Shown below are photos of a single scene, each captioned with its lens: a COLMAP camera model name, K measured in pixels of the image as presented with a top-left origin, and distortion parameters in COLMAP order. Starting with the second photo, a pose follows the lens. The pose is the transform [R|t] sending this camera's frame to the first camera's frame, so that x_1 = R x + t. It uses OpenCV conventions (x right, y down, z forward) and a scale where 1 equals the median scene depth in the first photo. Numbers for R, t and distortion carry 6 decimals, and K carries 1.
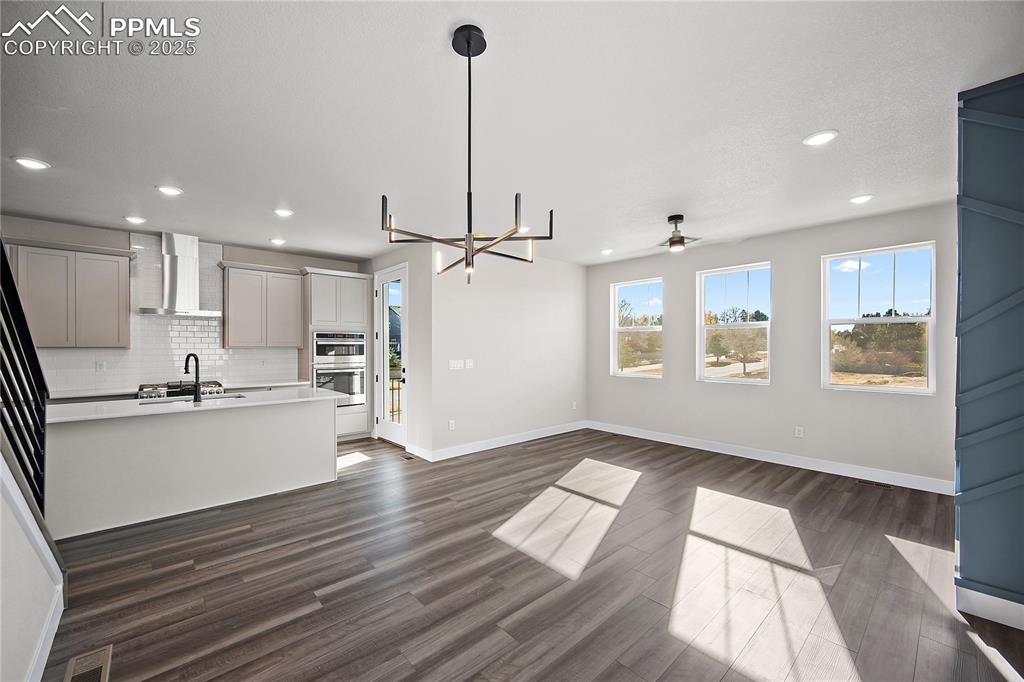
lens RADIAL K [[402.9, 0, 506.5], [0, 402.9, 350.7], [0, 0, 1]] dist [-0.002455, 0.000377]
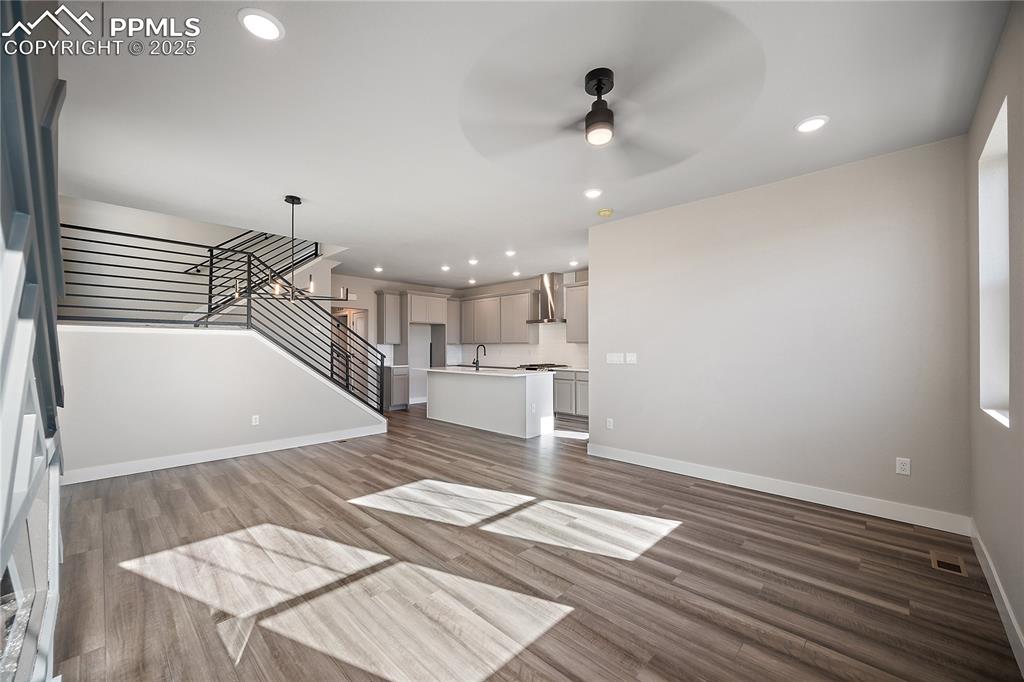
lens RADIAL K [[402.9, 0, 512.2], [0, 402.9, 343.5], [0, 0, 1]] dist [-0.002455, 0.000377]
pose [[0.075762, -0.010768, -0.997068, 0.947703], [-0.013855, 0.999834, -0.011851, 0.019466], [0.997030, 0.014713, 0.075600, 0.868816]]
